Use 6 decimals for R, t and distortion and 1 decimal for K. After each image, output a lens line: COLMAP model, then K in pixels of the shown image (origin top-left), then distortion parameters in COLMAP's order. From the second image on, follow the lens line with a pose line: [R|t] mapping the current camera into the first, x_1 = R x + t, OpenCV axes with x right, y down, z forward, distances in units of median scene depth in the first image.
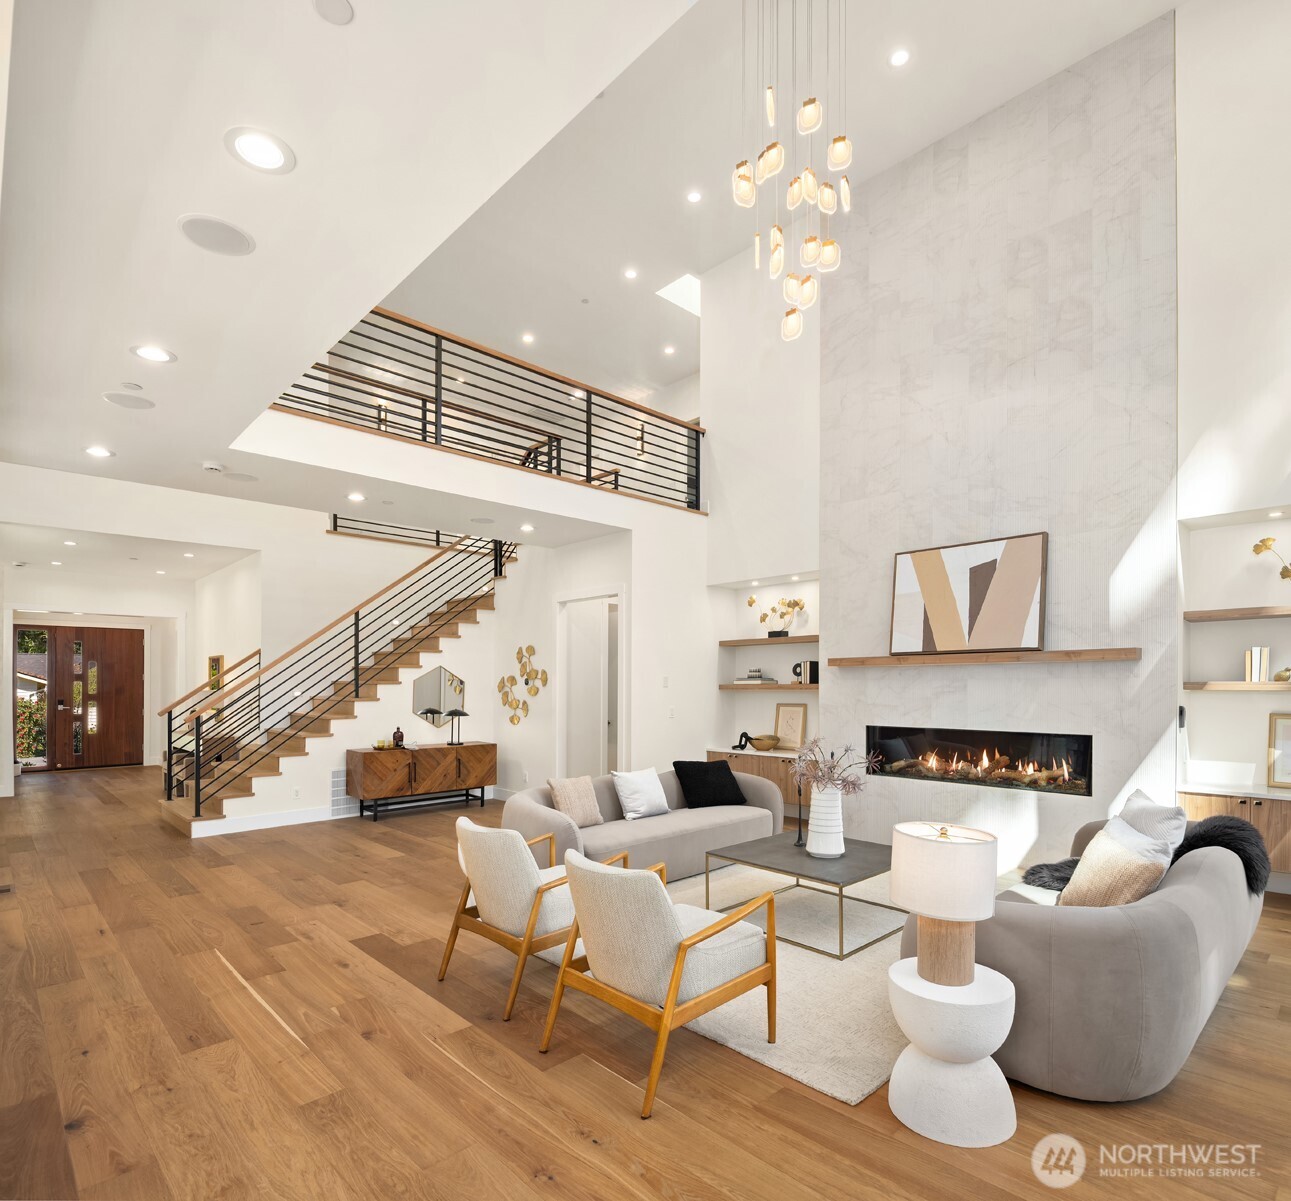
lens RADIAL K [[702.4, 0, 665.8], [0, 702.4, 684.5], [0, 0, 1]] dist [-0.003341, -0.000743]
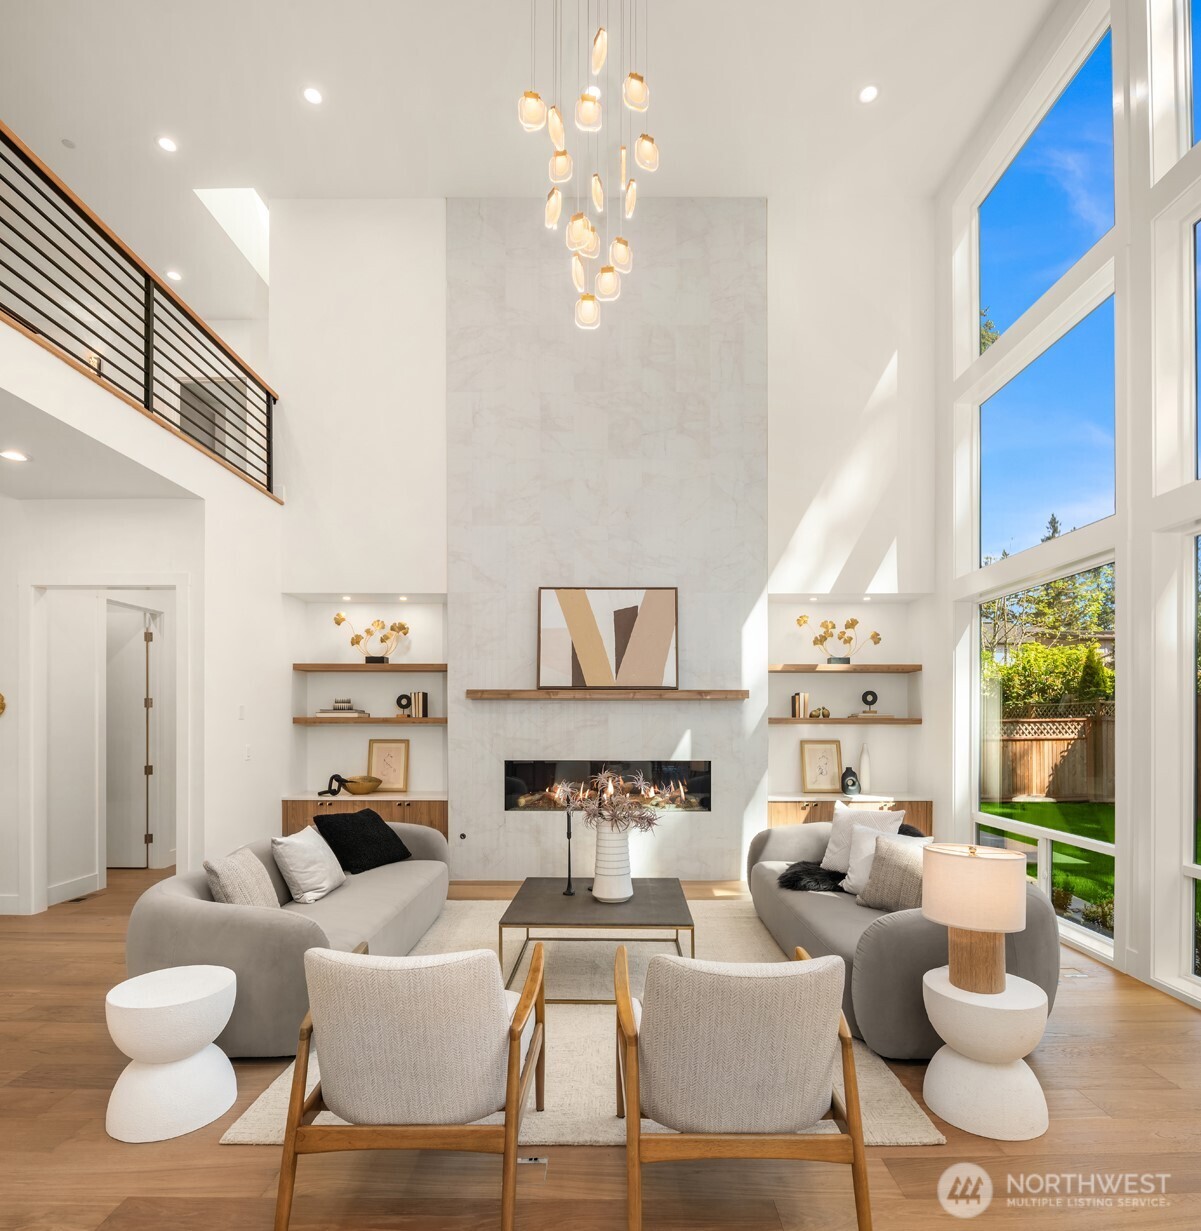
lens RADIAL K [[663.7, 0, 600.6], [0, 663.7, 724.7], [0, 0, 1]] dist [-0.000458, -0.001744]
pose [[0.703145, 0.001849, 0.711044, -0.271937], [-0.004969, 0.999985, 0.002314, 0.006453], [-0.711029, -0.005160, 0.703143, 0.260799]]
